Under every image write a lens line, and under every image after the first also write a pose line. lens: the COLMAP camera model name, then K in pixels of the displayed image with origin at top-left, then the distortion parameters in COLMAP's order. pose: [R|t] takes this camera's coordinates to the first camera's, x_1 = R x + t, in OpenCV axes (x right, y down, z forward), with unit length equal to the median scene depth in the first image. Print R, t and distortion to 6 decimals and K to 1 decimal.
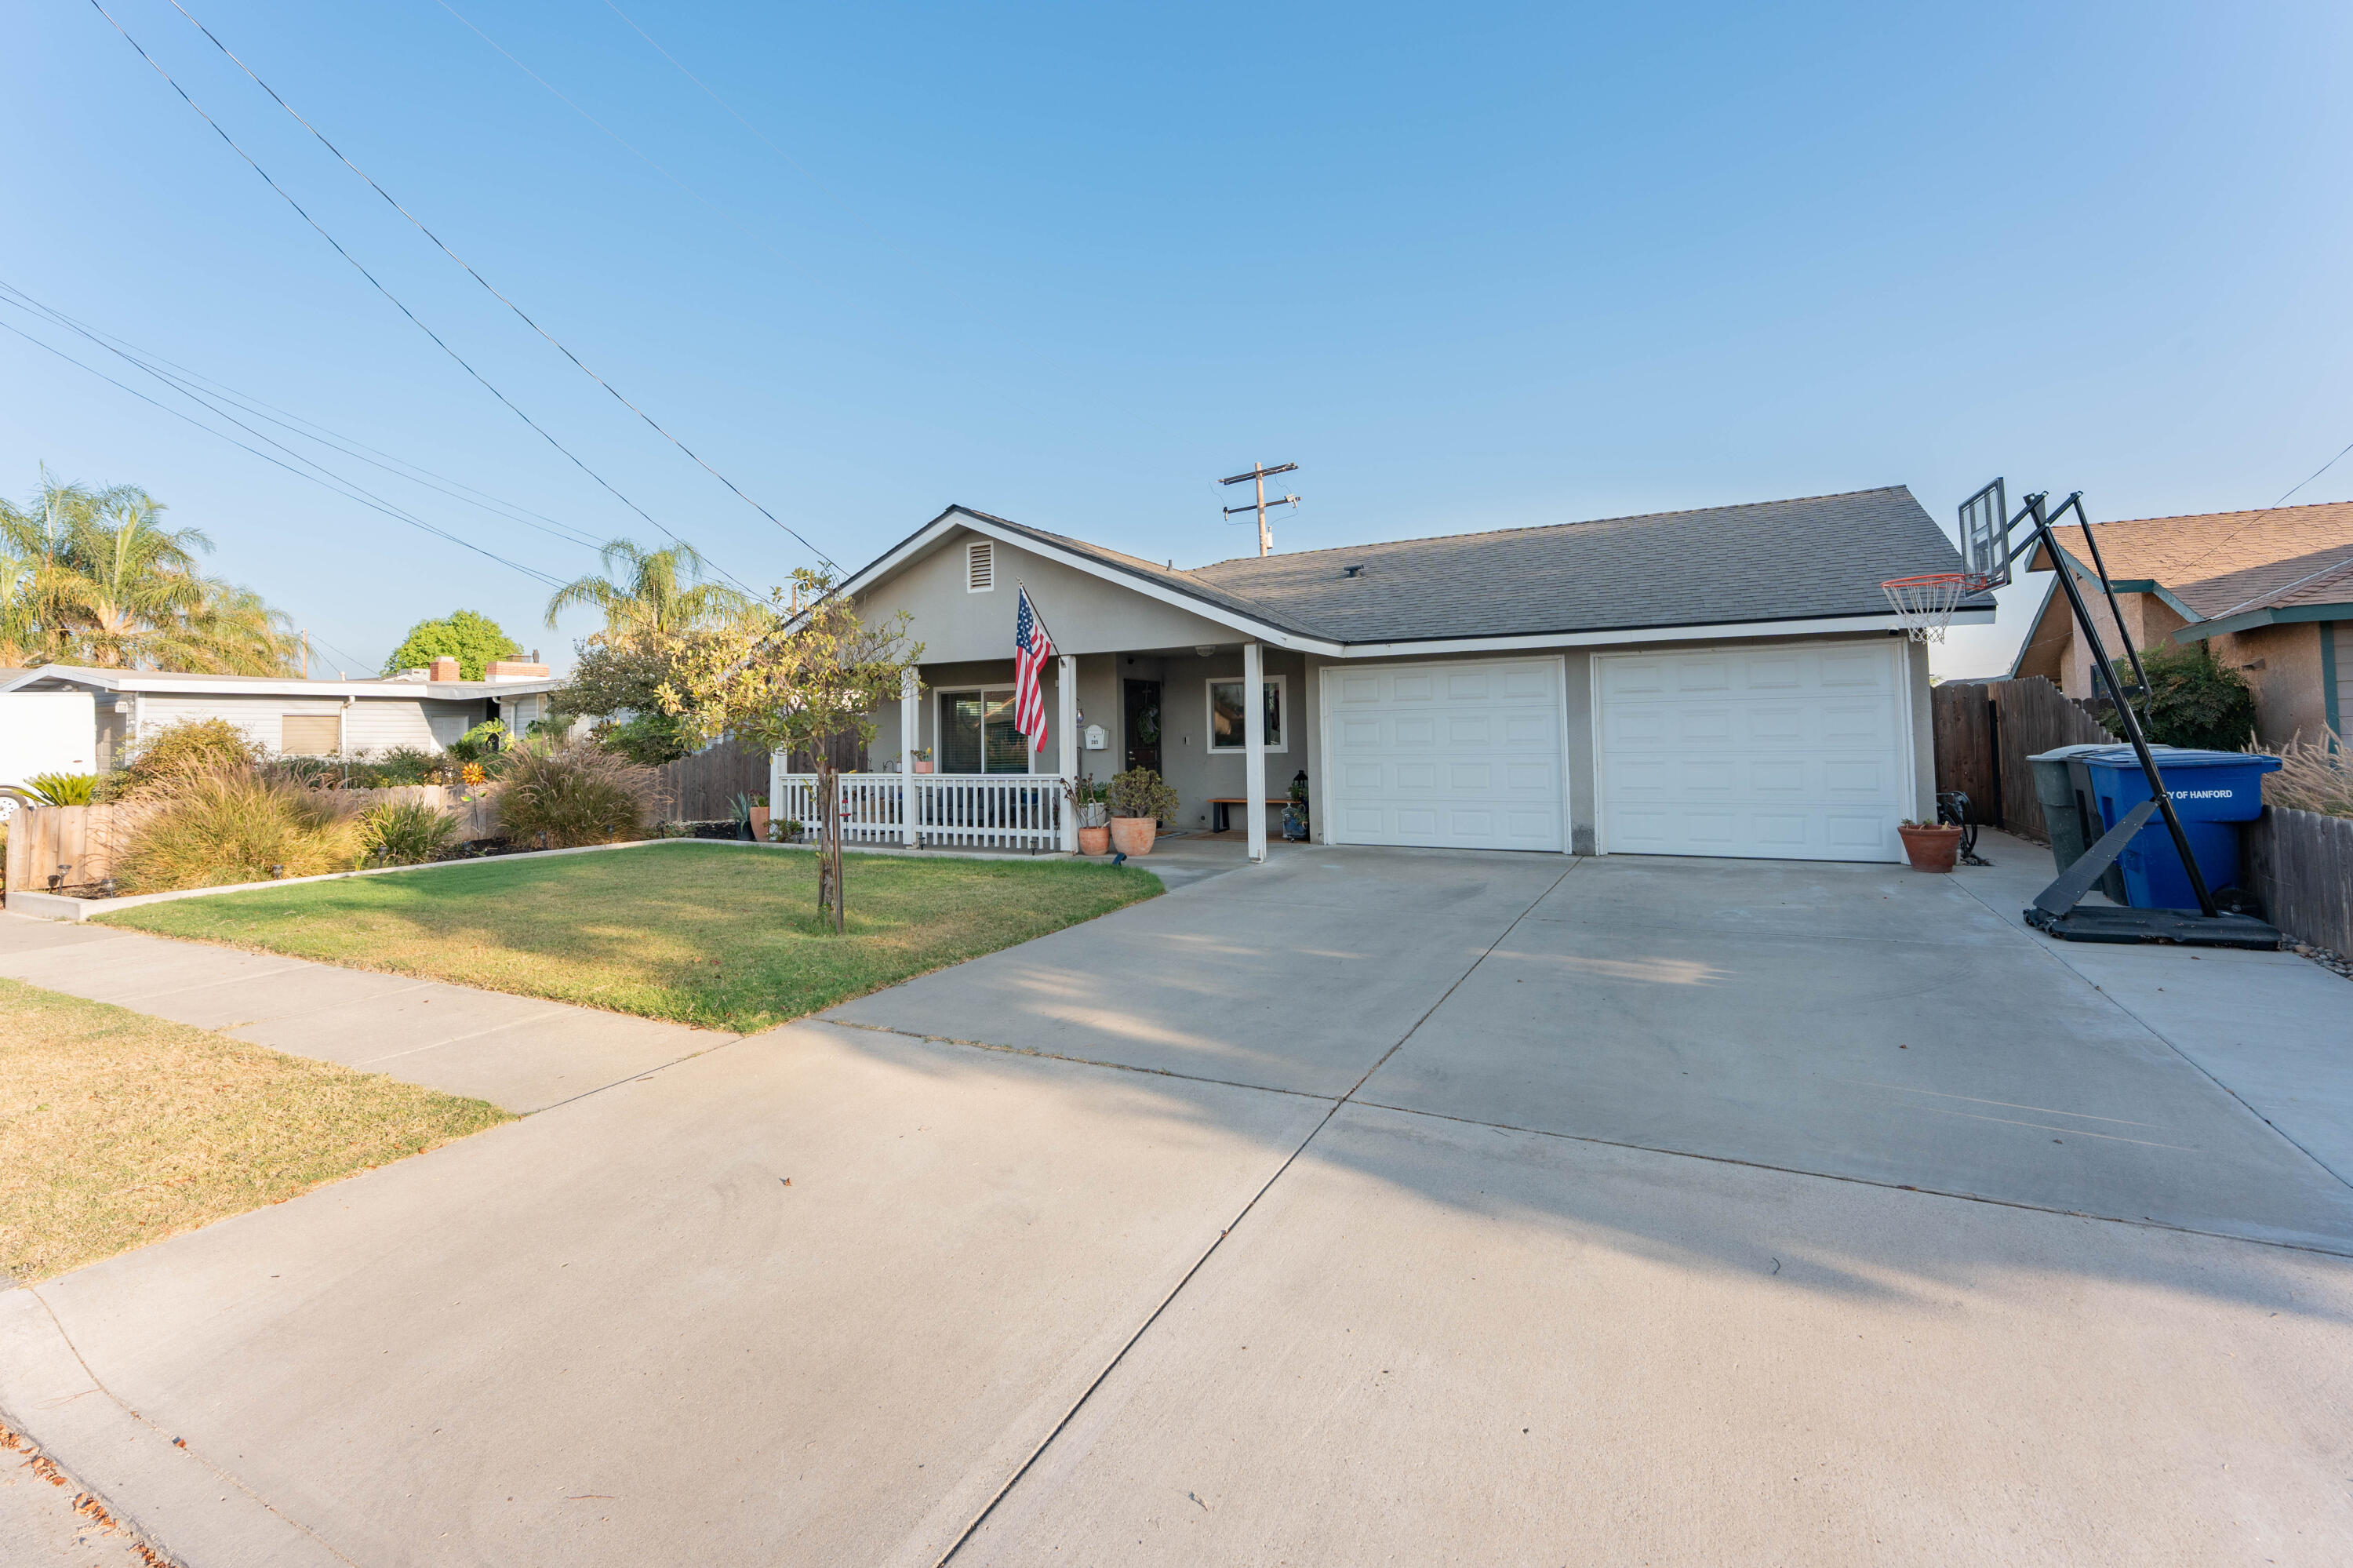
lens RADIAL K [[998.8, 0, 1212.0], [0, 998.8, 715.5], [0, 0, 1]] dist [0.000988, -0.000187]
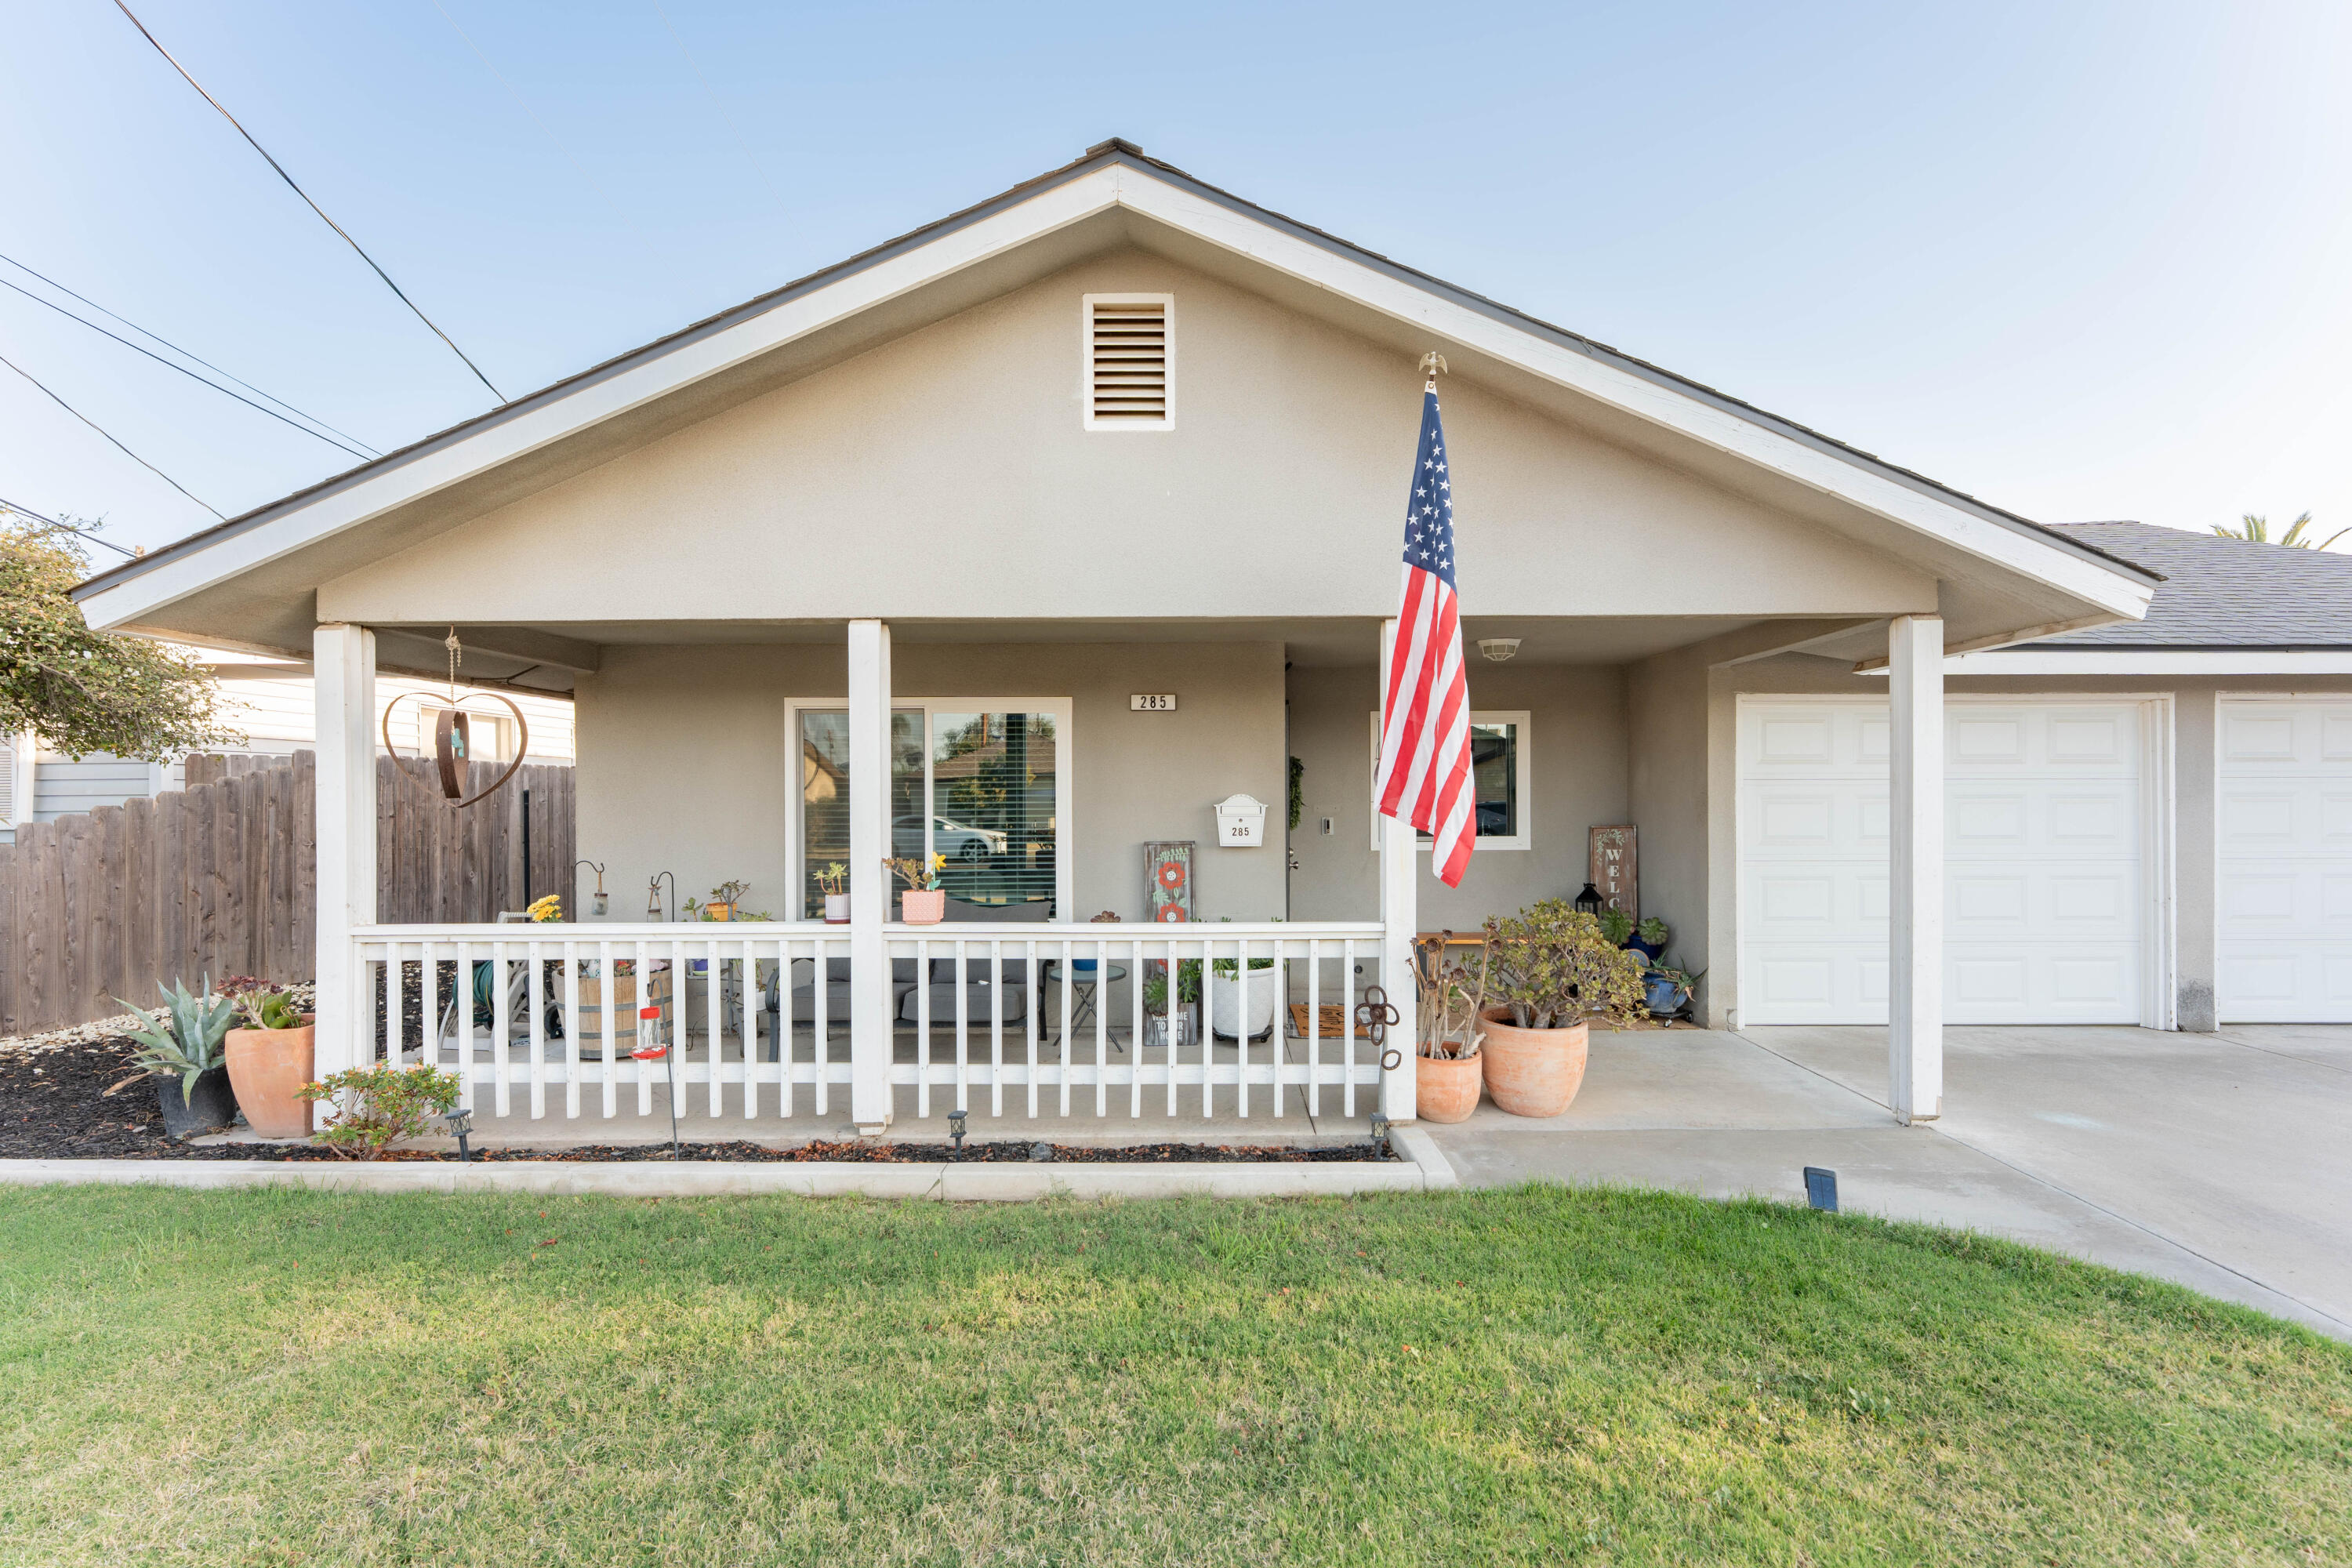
lens RADIAL K [[967.6, 0, 1219.3], [0, 967.6, 810.4], [0, 0, 1]] dist [-0.001697, 0.000772]
pose [[0.895098, 0.008198, 0.445794, -0.369291], [-0.023021, 0.999347, 0.027846, 0.005339], [-0.445275, -0.035188, 0.894702, 0.679872]]
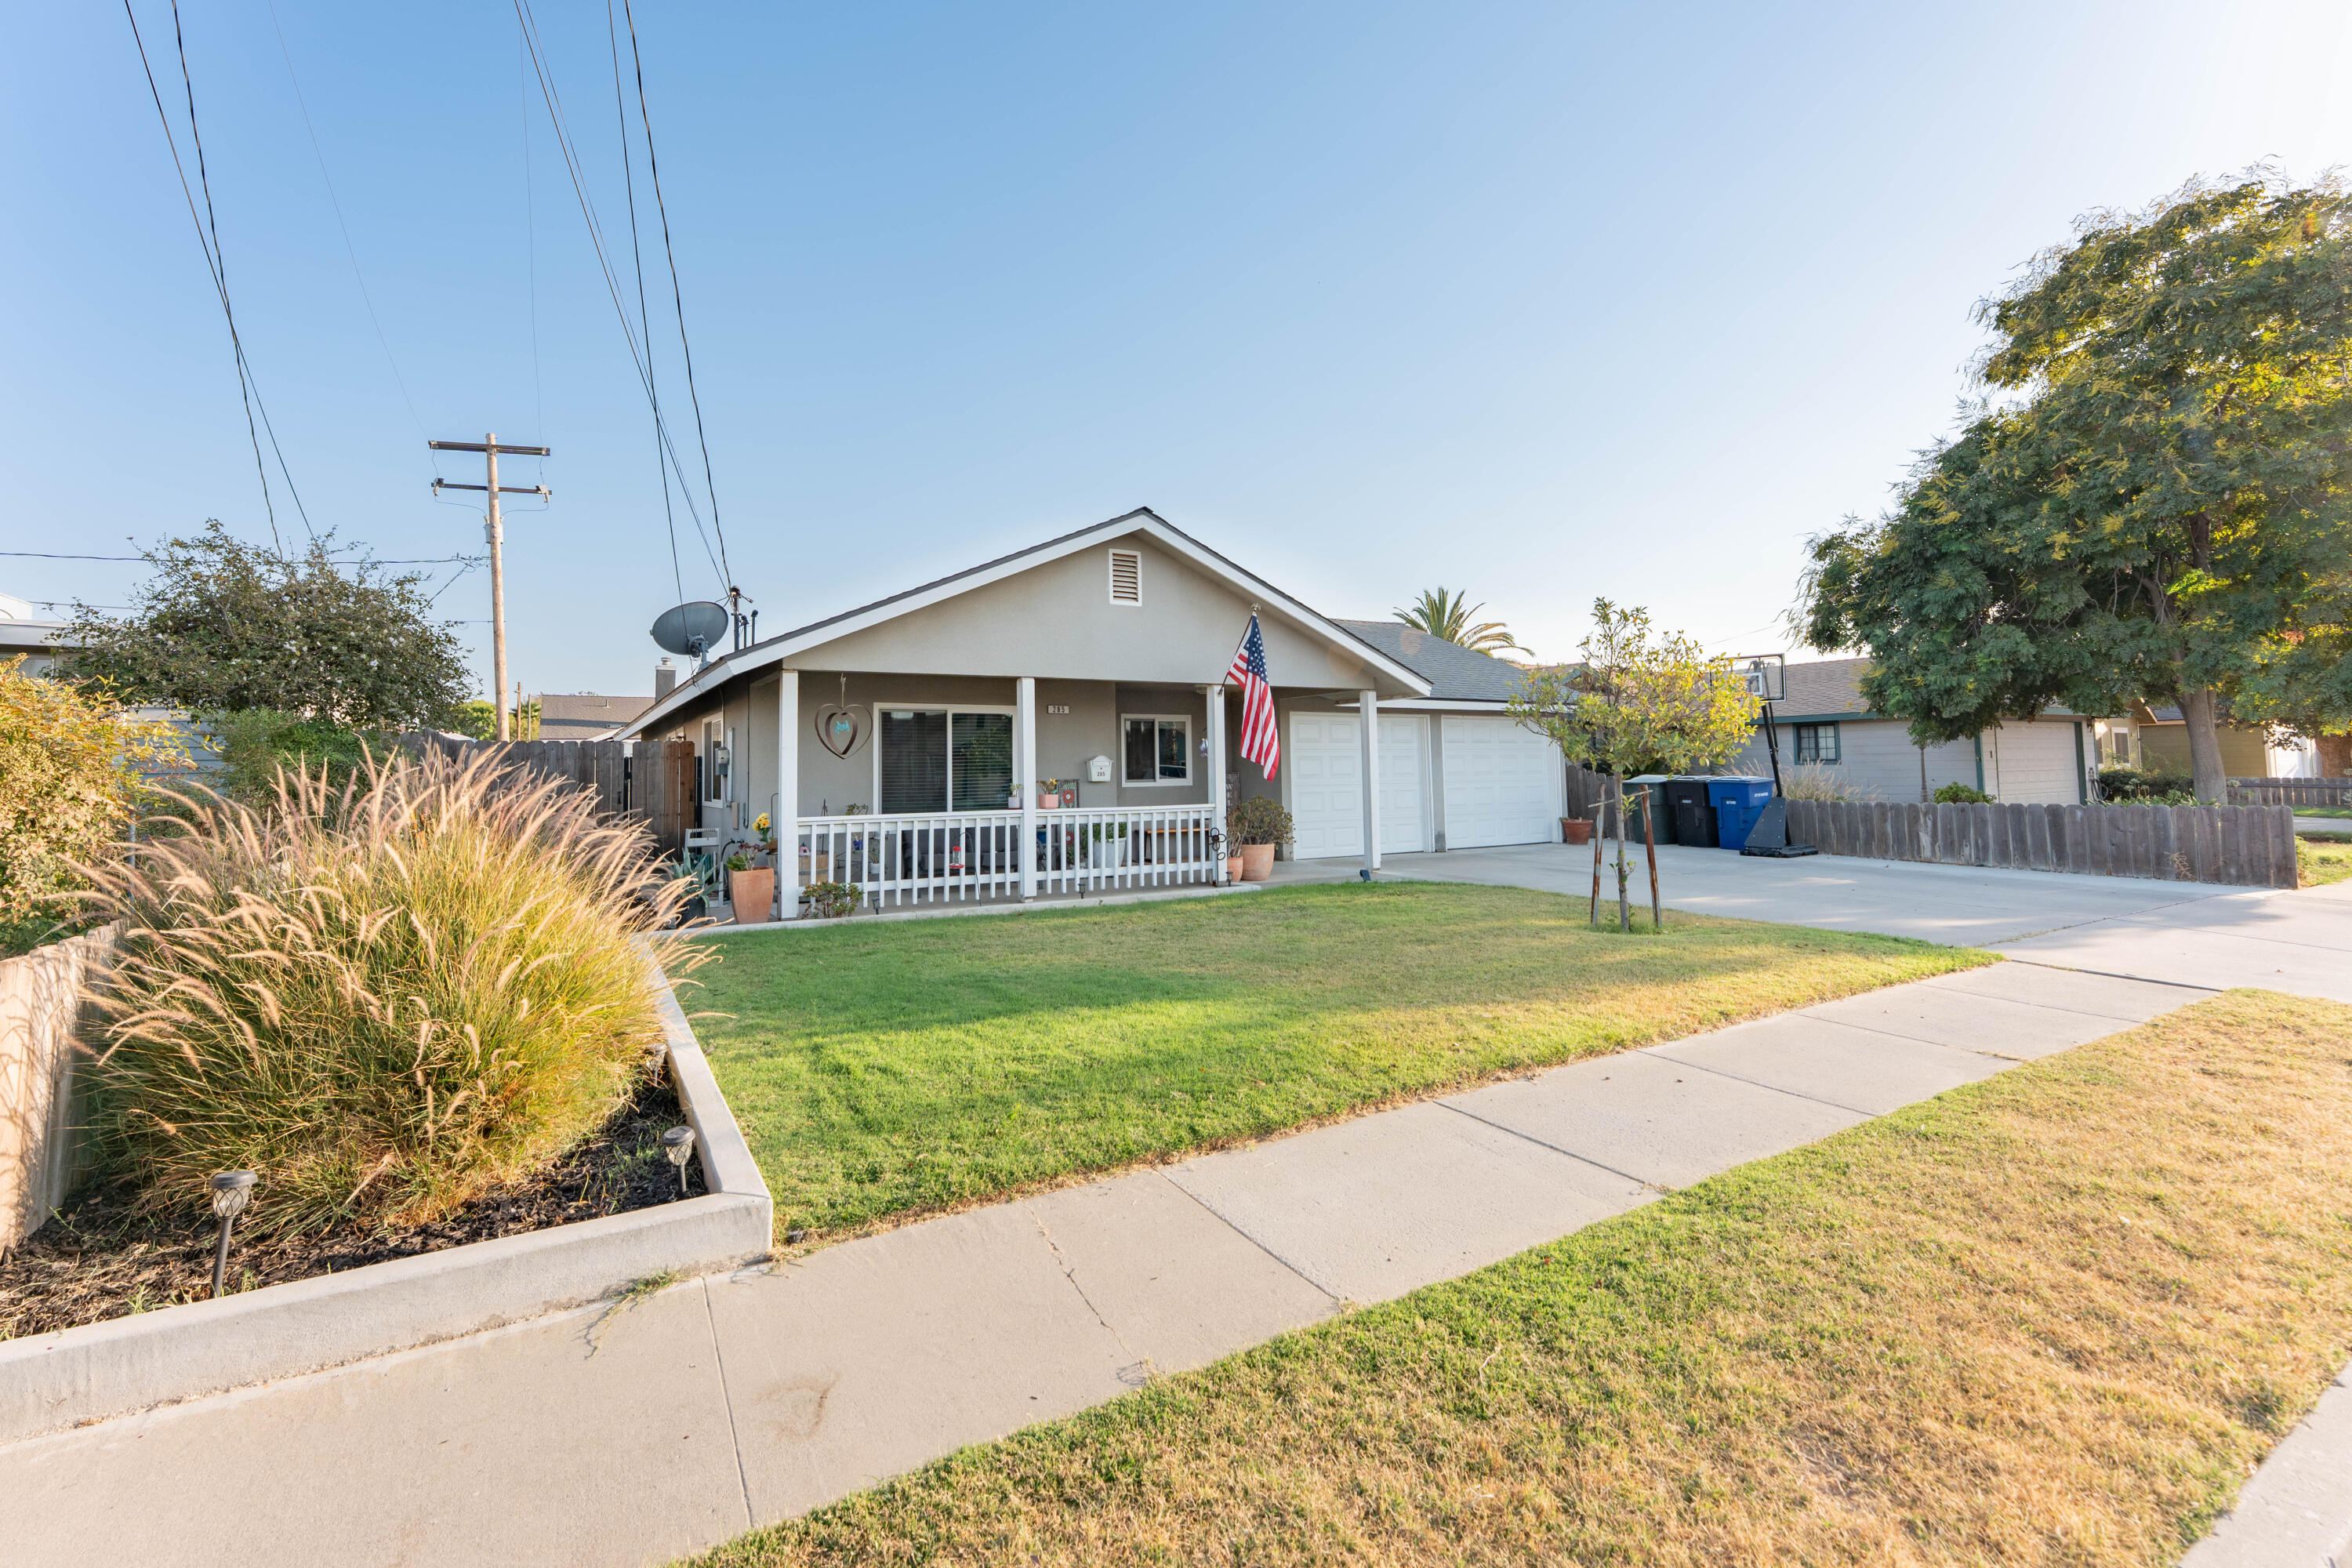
lens RADIAL K [[967.6, 0, 1119.4], [0, 967.6, 715.8], [0, 0, 1]] dist [-0.001697, 0.000772]
pose [[0.572182, 0.057569, 0.818104, -0.972737], [-0.016289, 0.998134, -0.058846, 0.028786], [-0.819965, 0.020344, 0.572052, 0.518542]]
